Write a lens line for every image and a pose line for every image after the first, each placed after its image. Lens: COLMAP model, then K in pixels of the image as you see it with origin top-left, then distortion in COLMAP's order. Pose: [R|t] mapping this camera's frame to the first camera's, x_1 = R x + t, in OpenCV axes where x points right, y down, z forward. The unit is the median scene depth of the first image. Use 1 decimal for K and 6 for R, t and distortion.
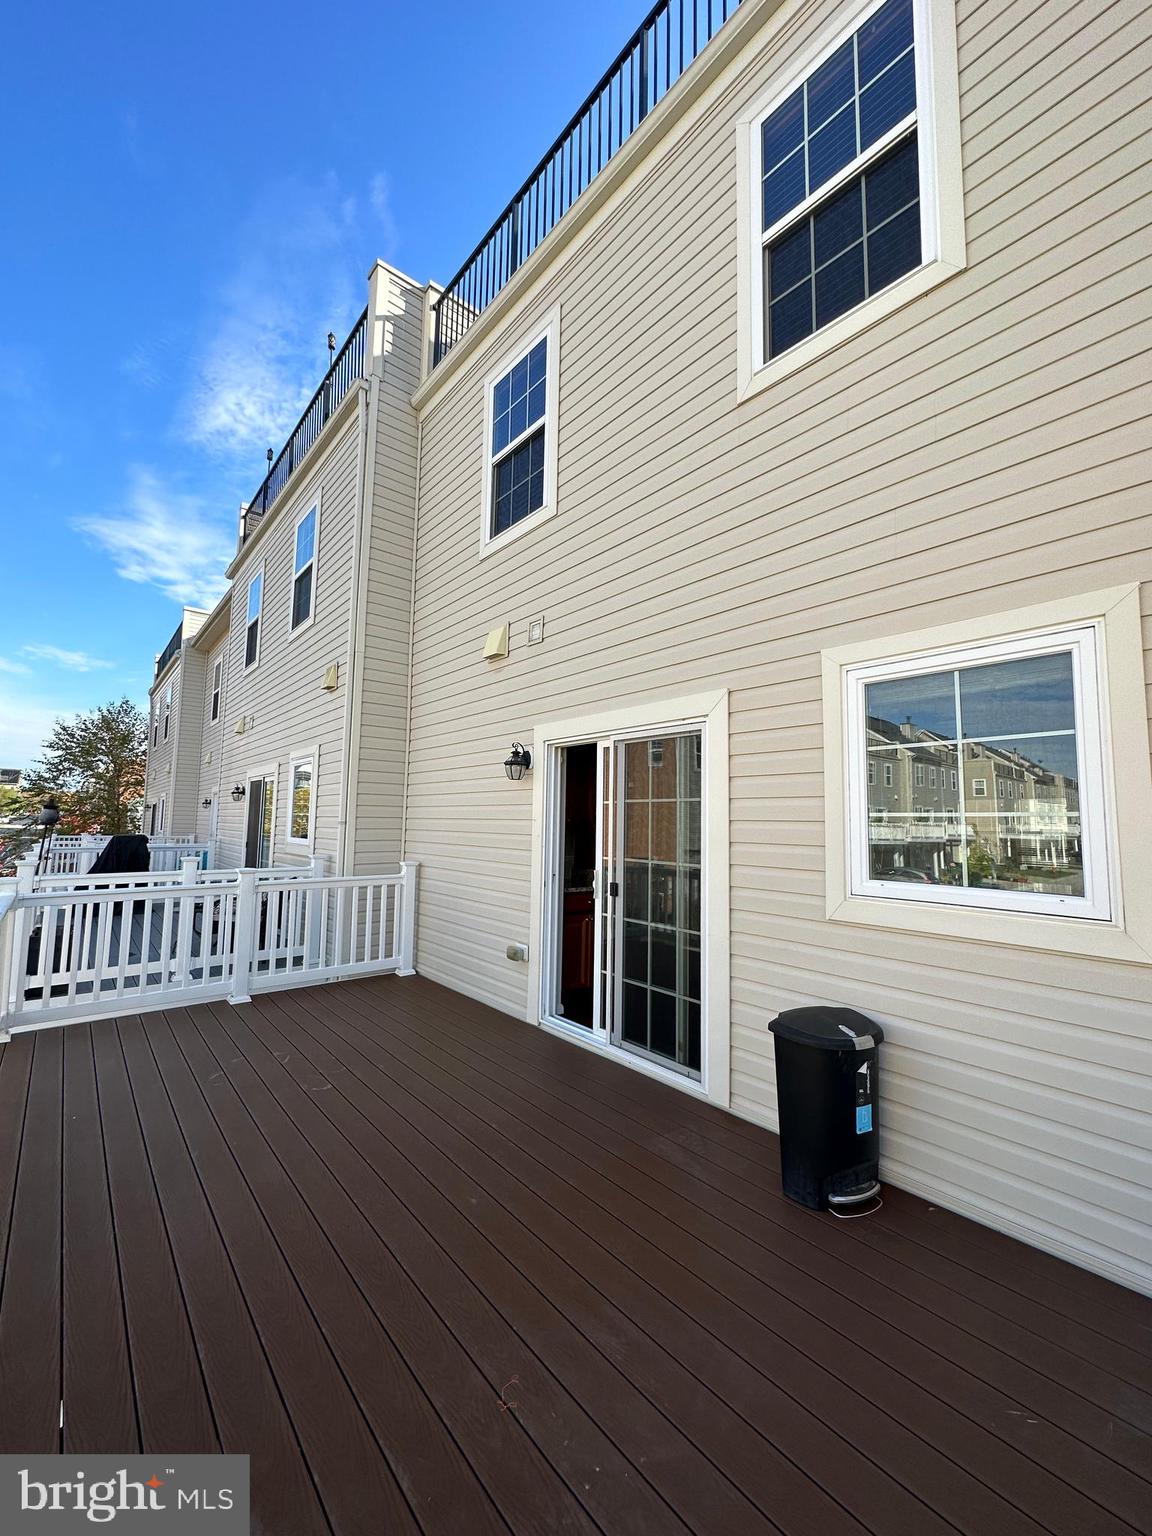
lens RADIAL K [[610.8, 0, 576.0], [0, 610.8, 766.3], [0, 0, 1]] dist [-0.003572, 0.000815]
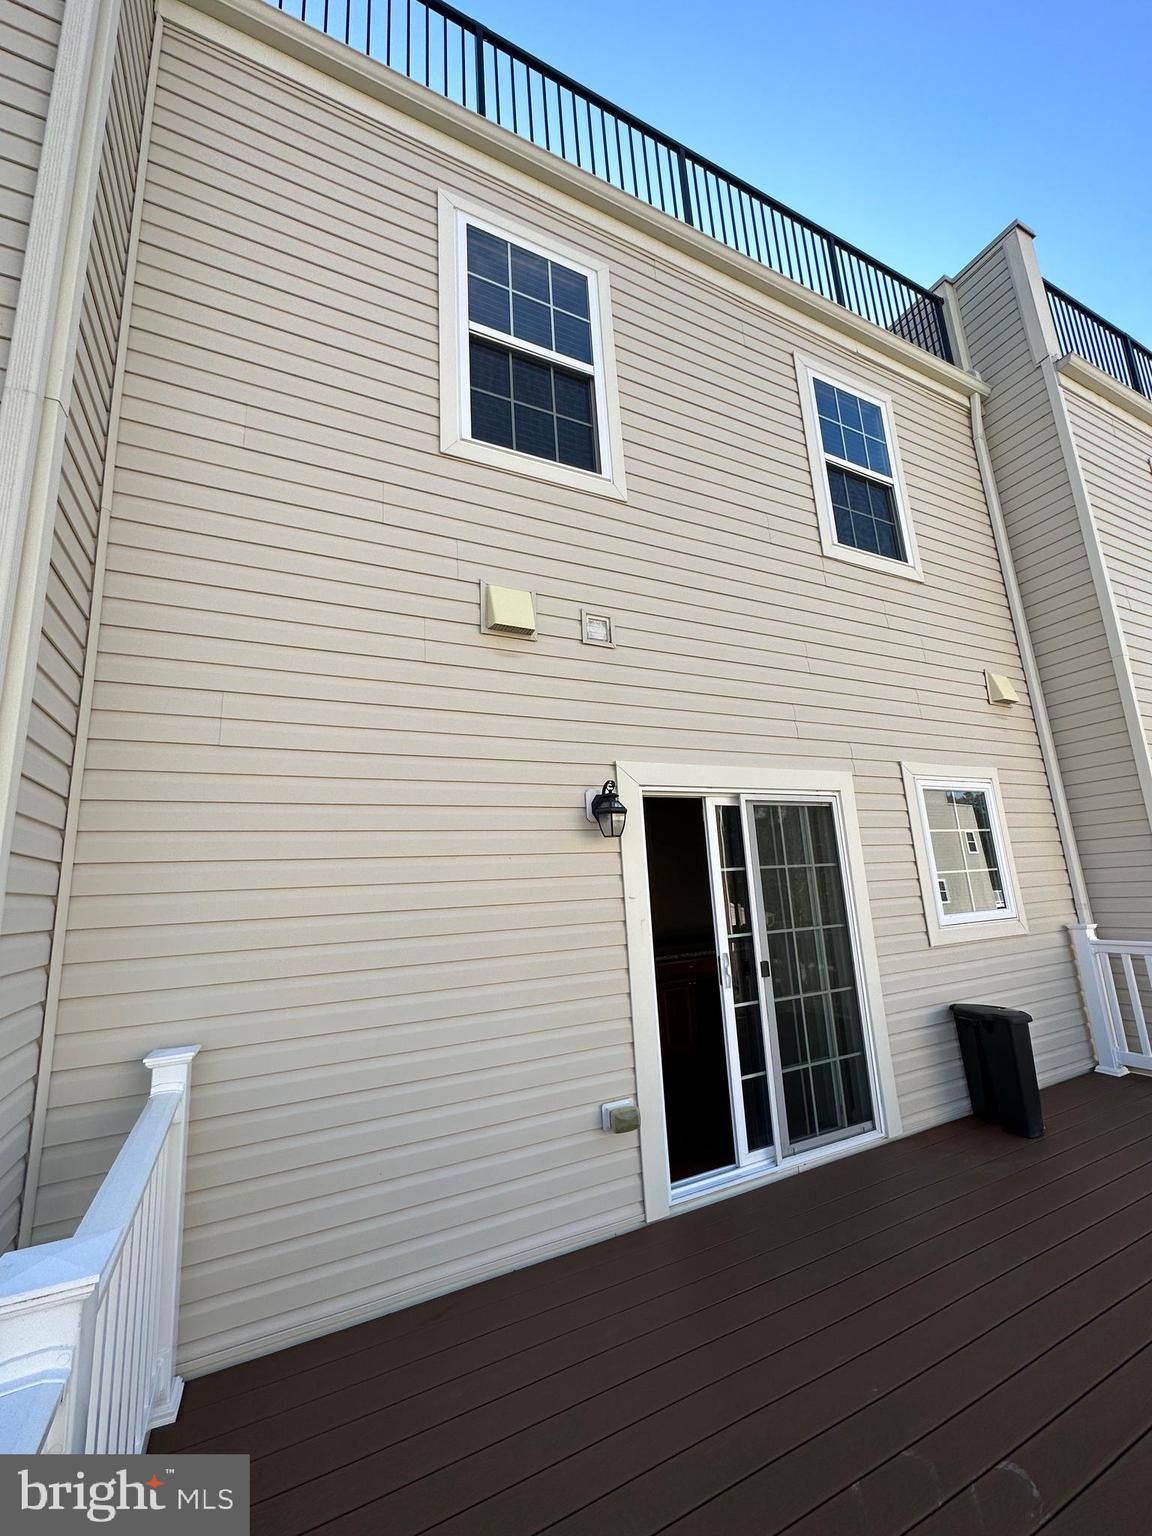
lens RADIAL K [[610.8, 0, 574.8], [0, 610.8, 780.4], [0, 0, 1]] dist [-0.003572, 0.000815]
pose [[0.242777, 0.162368, 0.956397, -0.830056], [-0.024108, 0.986599, -0.161375, 0.077957], [-0.969782, 0.016122, 0.243438, 0.981717]]
